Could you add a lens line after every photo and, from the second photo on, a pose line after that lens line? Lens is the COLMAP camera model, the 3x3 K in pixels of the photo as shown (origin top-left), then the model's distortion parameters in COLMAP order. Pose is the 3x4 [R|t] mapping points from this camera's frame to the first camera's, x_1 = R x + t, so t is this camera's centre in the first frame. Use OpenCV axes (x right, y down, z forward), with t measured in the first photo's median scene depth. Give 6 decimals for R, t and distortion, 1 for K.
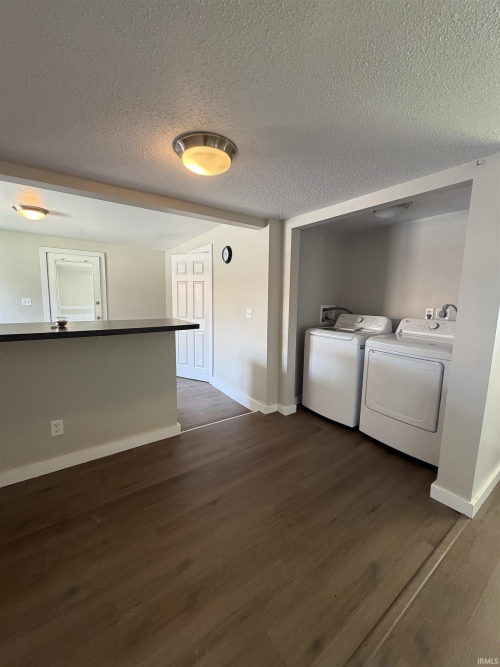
lens RADIAL K [[270.3, 0, 250.0], [0, 270.3, 333.5], [0, 0, 1]] dist [0.000712, 0.000070]
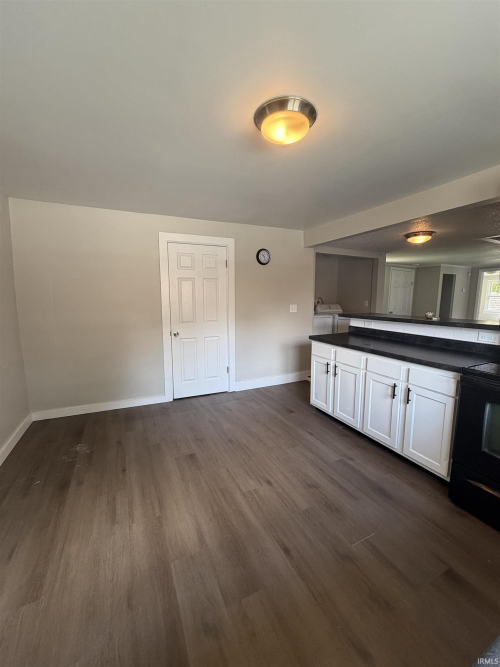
lens RADIAL K [[270.3, 0, 250.0], [0, 270.3, 333.5], [0, 0, 1]] dist [0.000712, 0.000070]
pose [[0.191652, -0.162247, 0.967959, -1.084670], [0.138876, 0.980801, 0.136902, -0.137806], [-0.971588, 0.108188, 0.210505, 0.784157]]
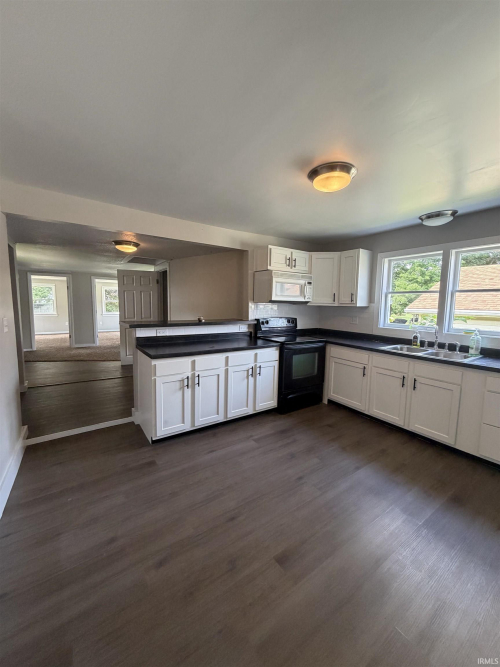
lens RADIAL K [[270.3, 0, 250.0], [0, 270.3, 333.5], [0, 0, 1]] dist [0.000712, 0.000070]
pose [[-0.998455, -0.051861, 0.019941, -0.503114], [-0.045382, 0.968244, 0.245854, -0.208851], [-0.032058, 0.244569, -0.969102, 1.375188]]
